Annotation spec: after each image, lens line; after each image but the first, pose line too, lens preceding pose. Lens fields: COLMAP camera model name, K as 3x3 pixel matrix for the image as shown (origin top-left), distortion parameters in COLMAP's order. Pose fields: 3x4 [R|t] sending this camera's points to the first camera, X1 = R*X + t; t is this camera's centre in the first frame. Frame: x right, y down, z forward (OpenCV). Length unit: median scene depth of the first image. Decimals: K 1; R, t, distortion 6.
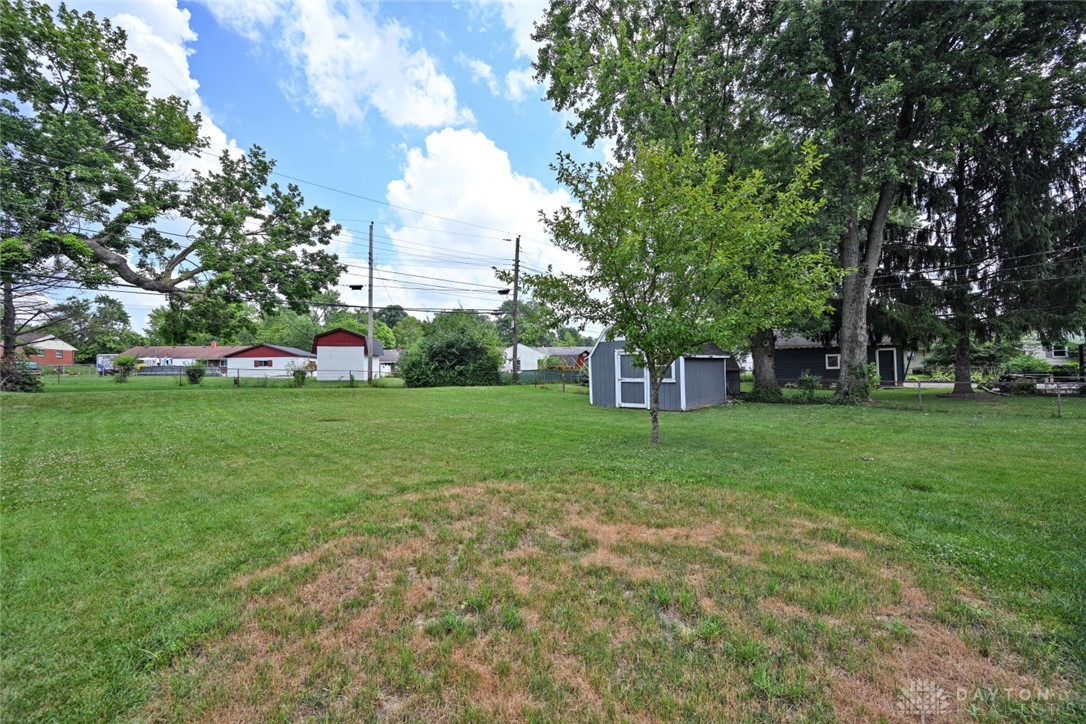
lens RADIAL K [[432.7, 0, 546.2], [0, 432.7, 361.1], [0, 0, 1]] dist [0.000093, 0.000101]
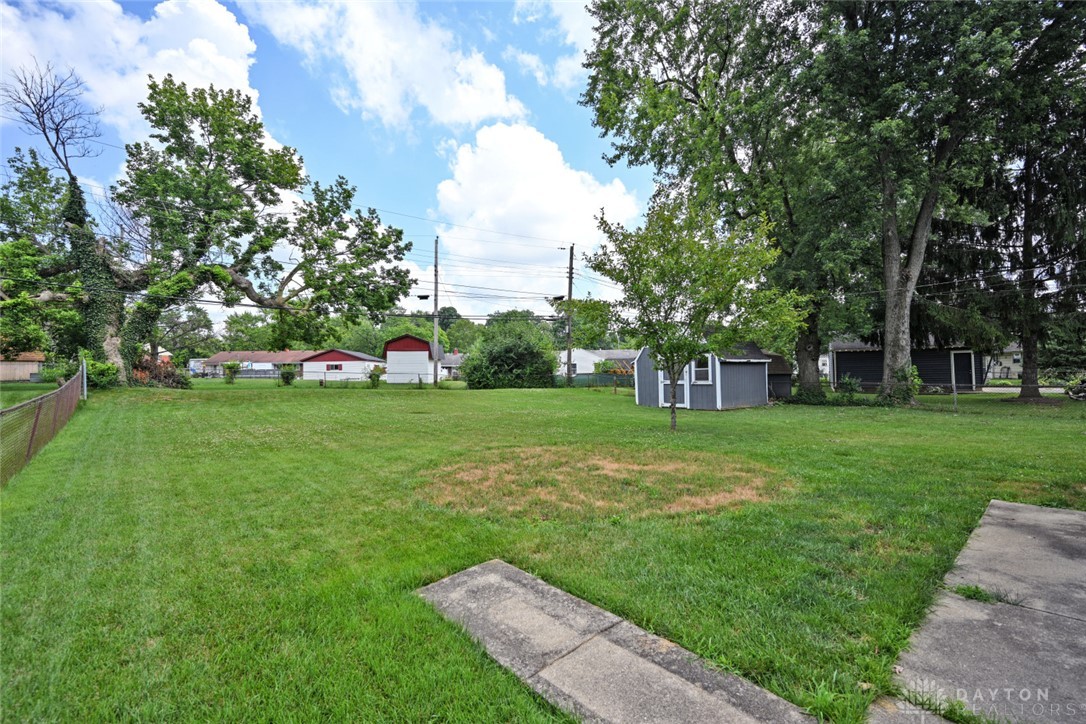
lens RADIAL K [[472.0, 0, 543.0], [0, 472.0, 362.0], [0, 0, 1]] dist [0.001716, -0.000001]
pose [[0.990911, -0.002092, -0.134499, 0.021890], [0.001446, 0.999987, -0.004897, -0.001515], [0.134508, 0.004658, 0.990902, -0.162280]]
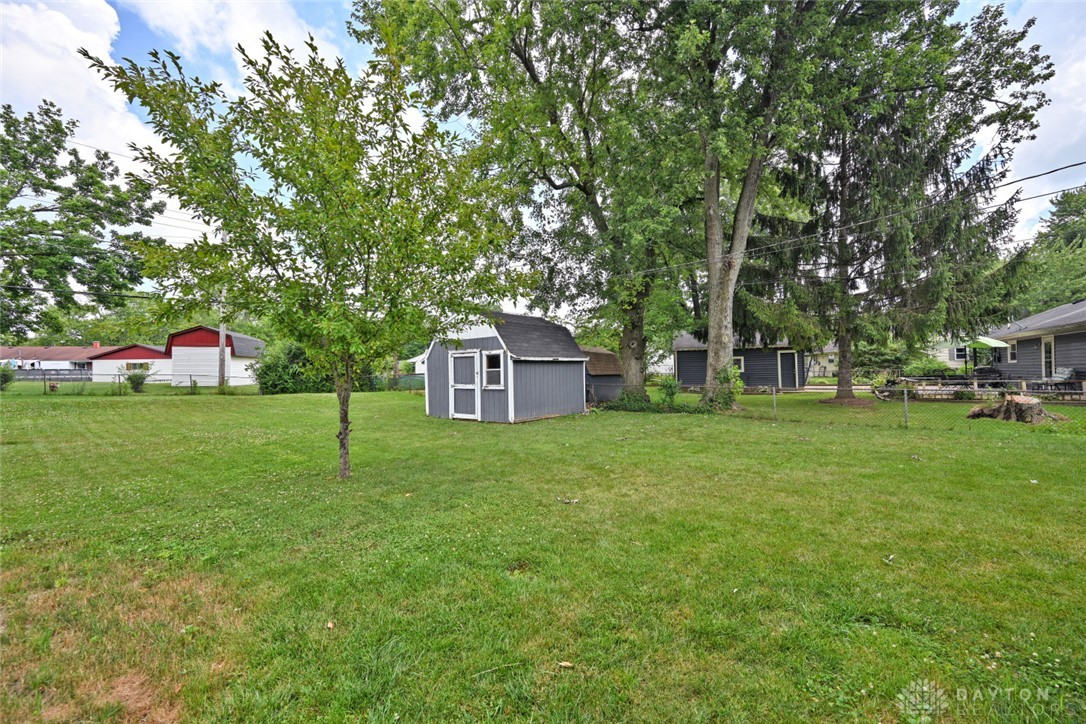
lens RADIAL K [[440.0, 0, 548.2], [0, 440.0, 361.1], [0, 0, 1]] dist [0.002365, 0.000366]
pose [[0.996536, 0.000707, 0.083154, 0.203247], [-0.000265, 0.999986, -0.005336, -0.001228], [-0.083157, 0.005296, 0.996522, 0.085365]]
